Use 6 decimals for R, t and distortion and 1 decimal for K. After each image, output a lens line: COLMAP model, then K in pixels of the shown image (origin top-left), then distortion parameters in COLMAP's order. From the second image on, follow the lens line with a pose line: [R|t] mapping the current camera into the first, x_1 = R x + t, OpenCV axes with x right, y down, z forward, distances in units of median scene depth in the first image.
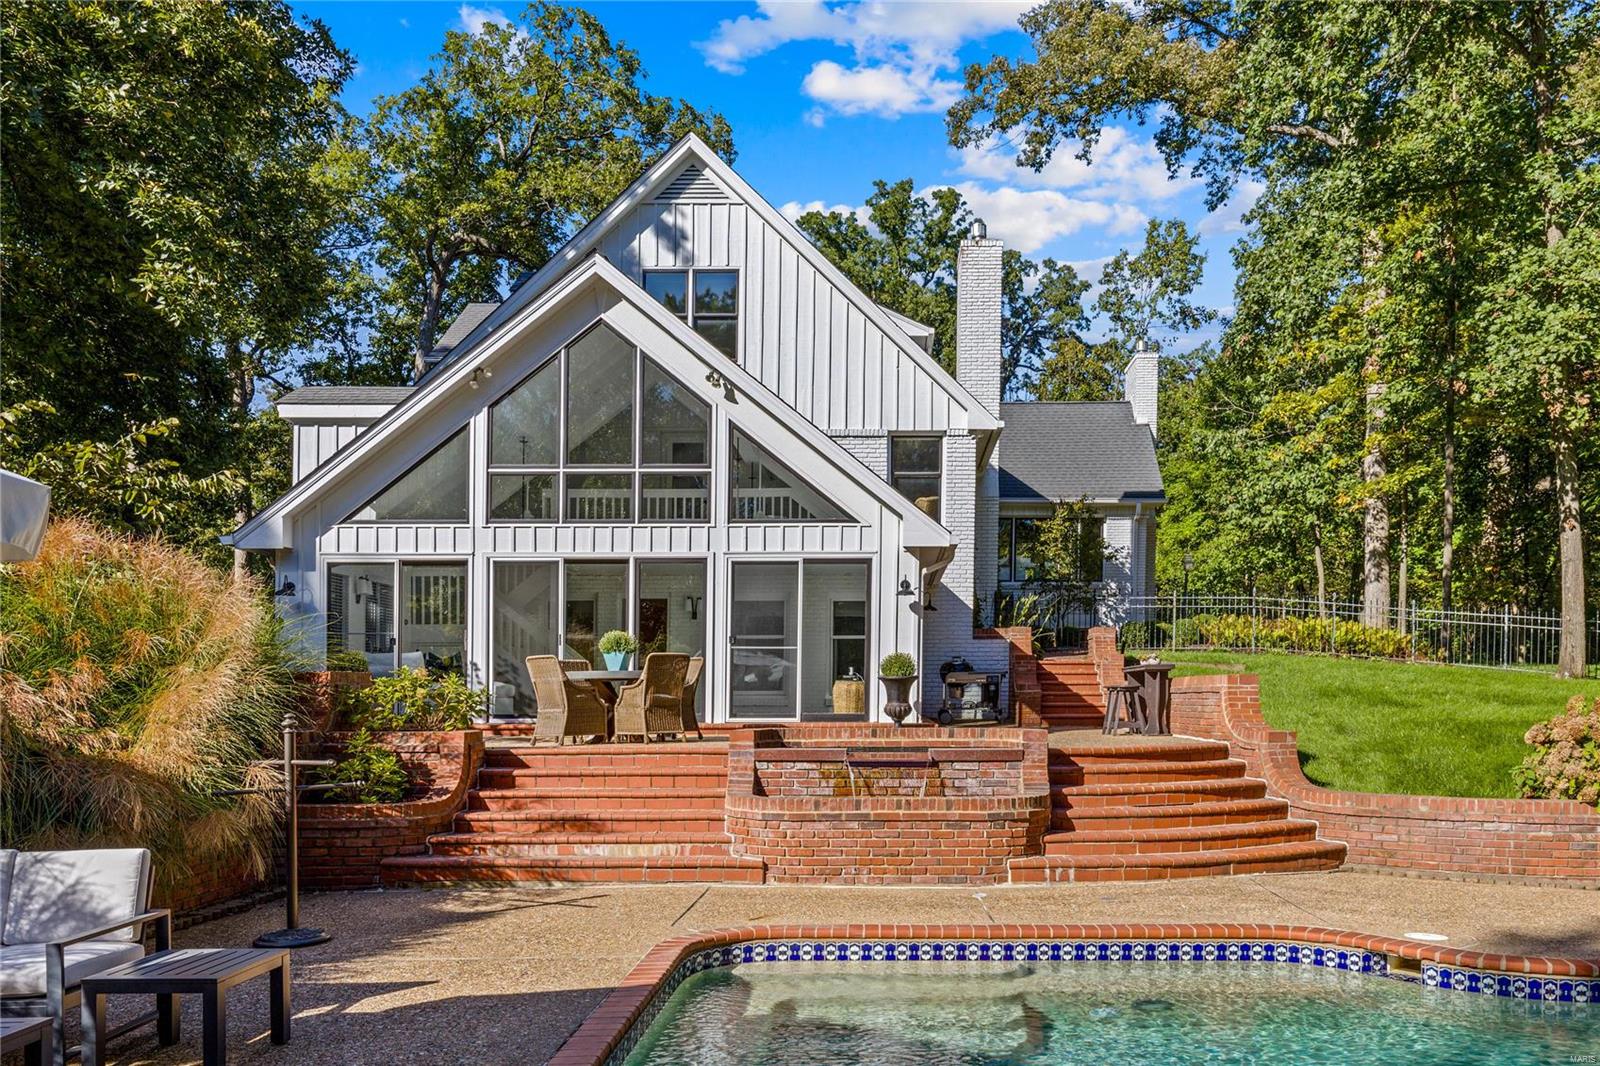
lens RADIAL K [[1209.4, 0, 931.3], [0, 1209.4, 691.1], [0, 0, 1]] dist [0.006343, 0.006040]
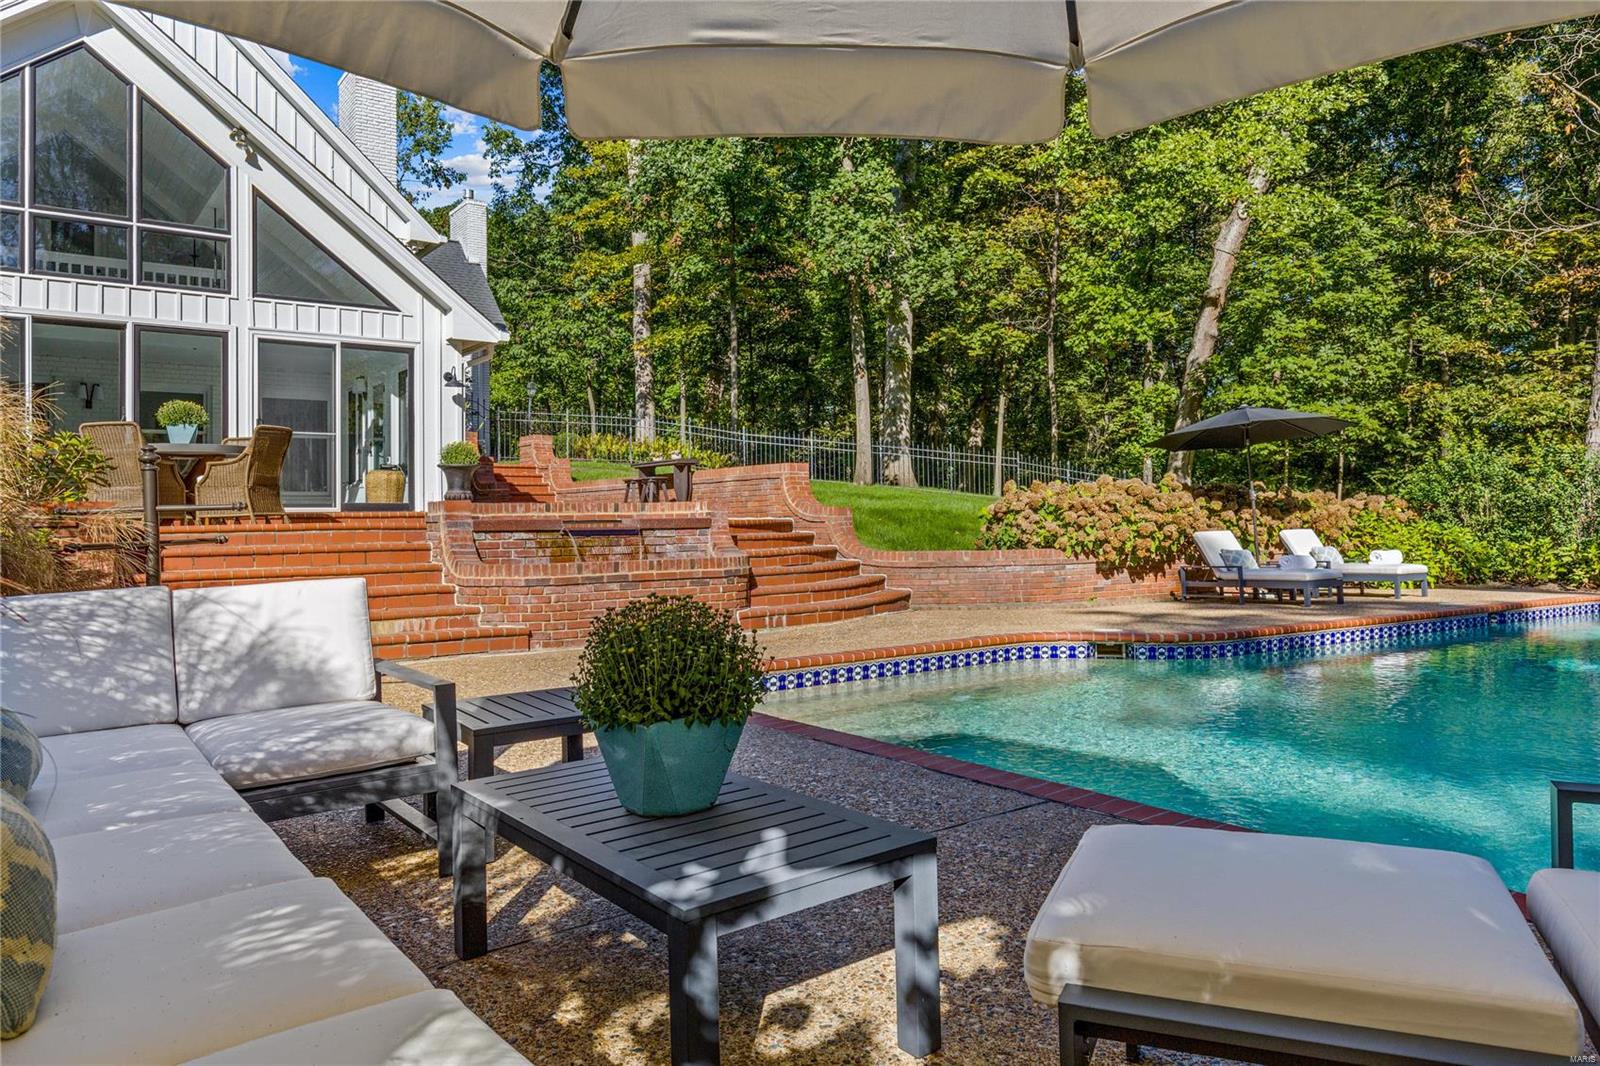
lens RADIAL K [[1044.6, 0, 800.2], [0, 1044.6, 495.1], [0, 0, 1]] dist [-0.001603, -0.001864]
pose [[0.806166, 0.005587, 0.591664, -0.375162], [0.009867, 0.999689, -0.022883, 0.043565], [-0.591608, 0.024285, 0.805860, 0.142897]]
